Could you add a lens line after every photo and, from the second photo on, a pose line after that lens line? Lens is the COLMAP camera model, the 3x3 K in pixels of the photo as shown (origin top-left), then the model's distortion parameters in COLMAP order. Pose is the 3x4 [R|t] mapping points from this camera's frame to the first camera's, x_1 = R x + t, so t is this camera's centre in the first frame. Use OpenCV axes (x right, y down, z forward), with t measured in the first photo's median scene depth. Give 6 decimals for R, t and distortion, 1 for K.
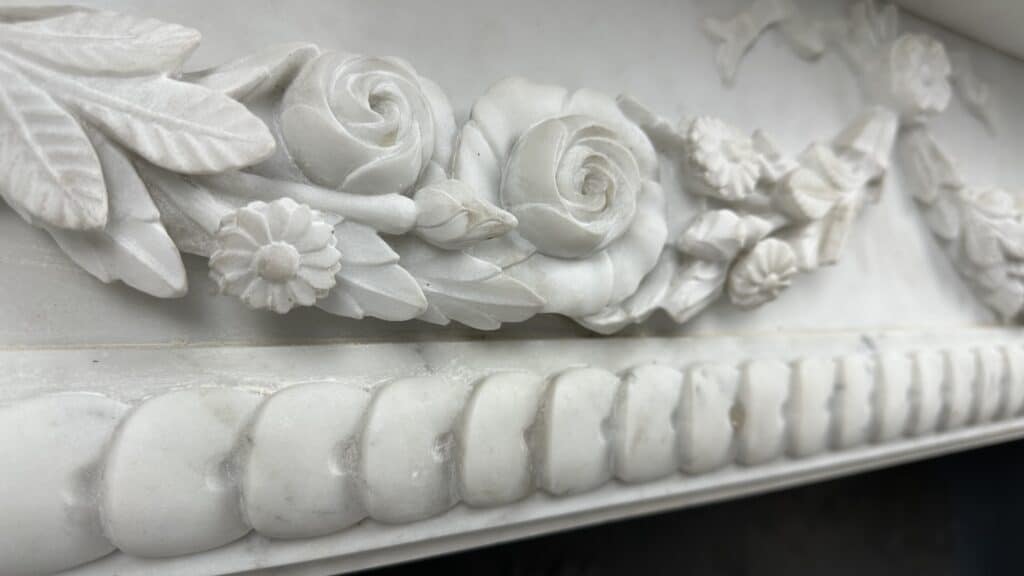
lens RADIAL K [[760.5, 0, 512.4], [0, 760.5, 292.5], [0, 0, 1]] dist [0.007283, -0.087952]
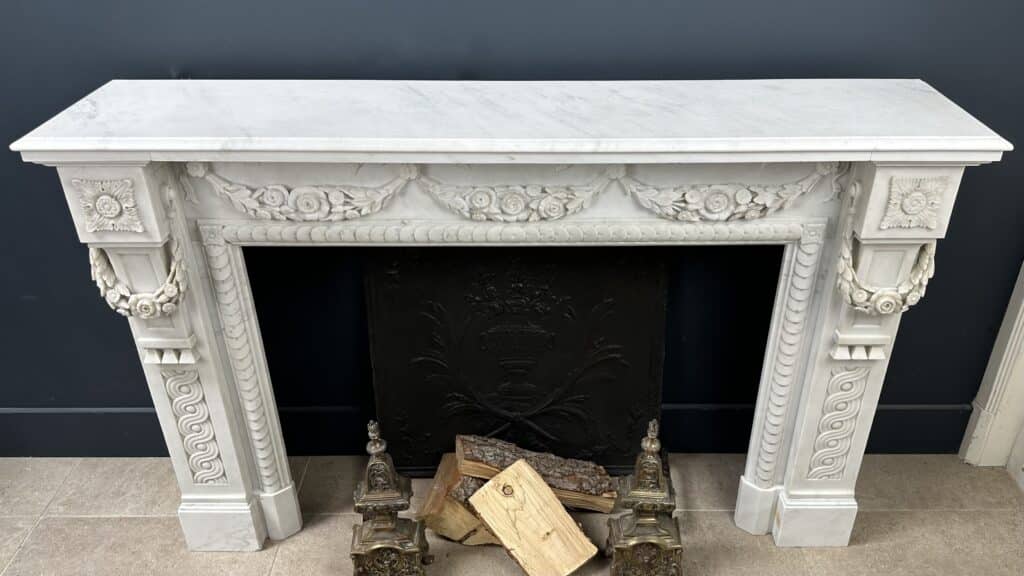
lens RADIAL K [[805.2, 0, 534.8], [0, 805.2, 292.3], [0, 0, 1]] dist [0.166117, -0.338290]
pose [[0.835319, 0.278435, -0.474043, 5.616102], [0.016358, 0.849294, 0.527667, -3.378241], [0.549522, -0.448525, 0.704876, -3.458655]]
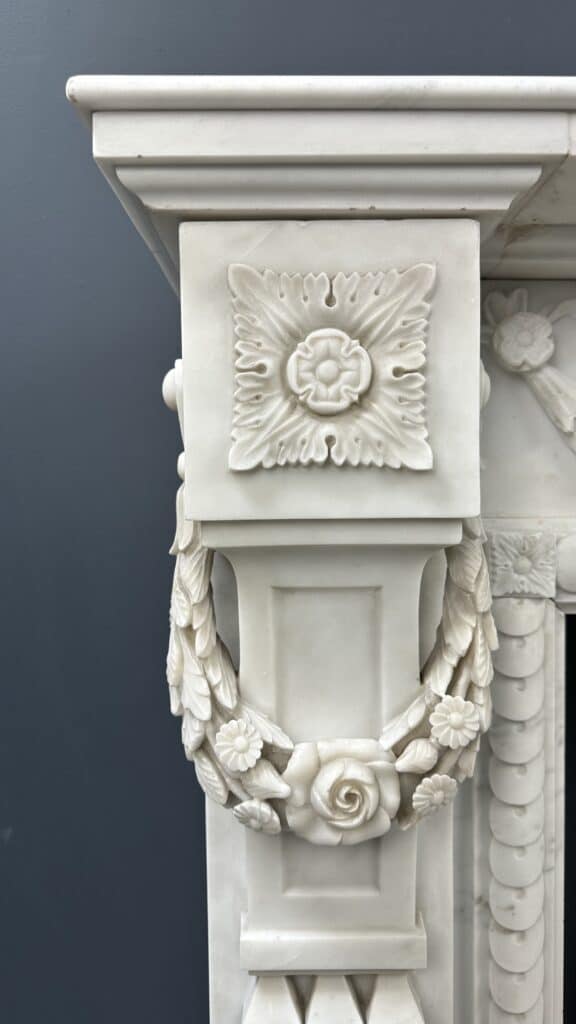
lens RADIAL K [[743.1, 0, 294.6], [0, 743.1, 514.6], [0, 0, 1]] dist [0.116164, -0.244981]
pose [[0.840868, 0.026348, -0.540599, -0.070677], [0.015880, 0.997183, 0.073302, -0.140847], [0.541008, -0.070222, 0.838081, -1.736695]]
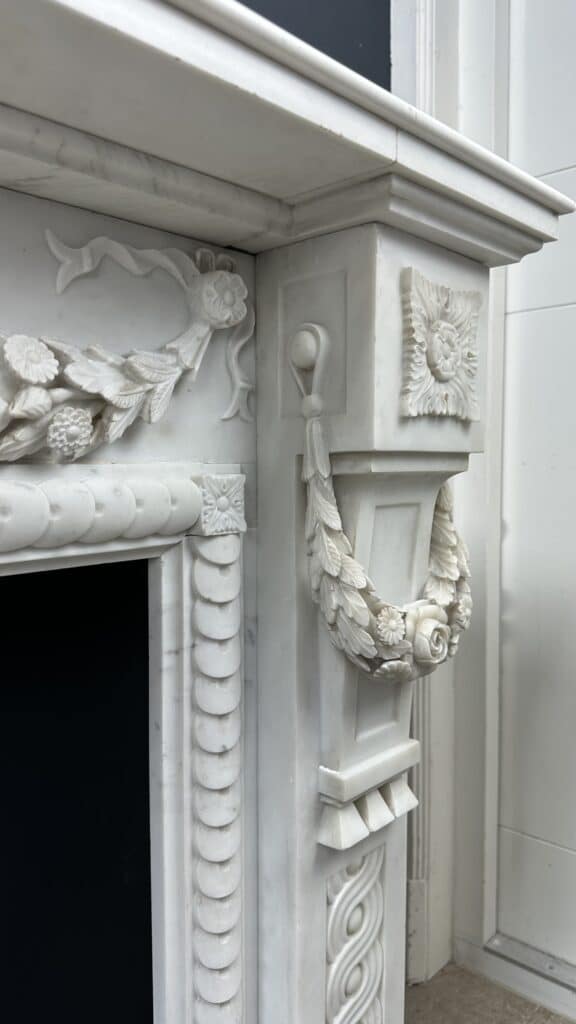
lens RADIAL K [[743.1, 0, 294.6], [0, 743.1, 514.6], [0, 0, 1]] dist [0.116164, -0.244981]
pose [[0.969832, -0.017412, 0.243152, 3.619895], [-0.007192, 0.994968, 0.099935, 0.042788], [-0.243669, -0.098669, 0.964826, 1.136130]]
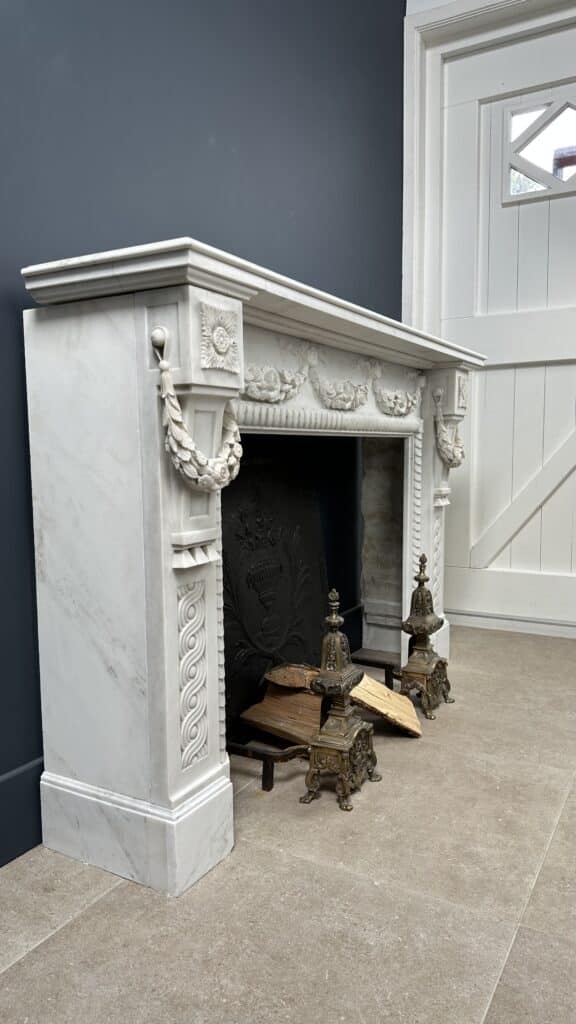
lens RADIAL K [[728.3, 0, 283.1], [0, 728.3, 514.1], [0, 0, 1]] dist [0.138631, -0.226039]
pose [[0.888867, -0.044162, 0.456031, -3.238444], [-0.008528, 0.993577, 0.112839, 0.355816], [-0.458085, -0.104188, 0.882781, -5.660632]]
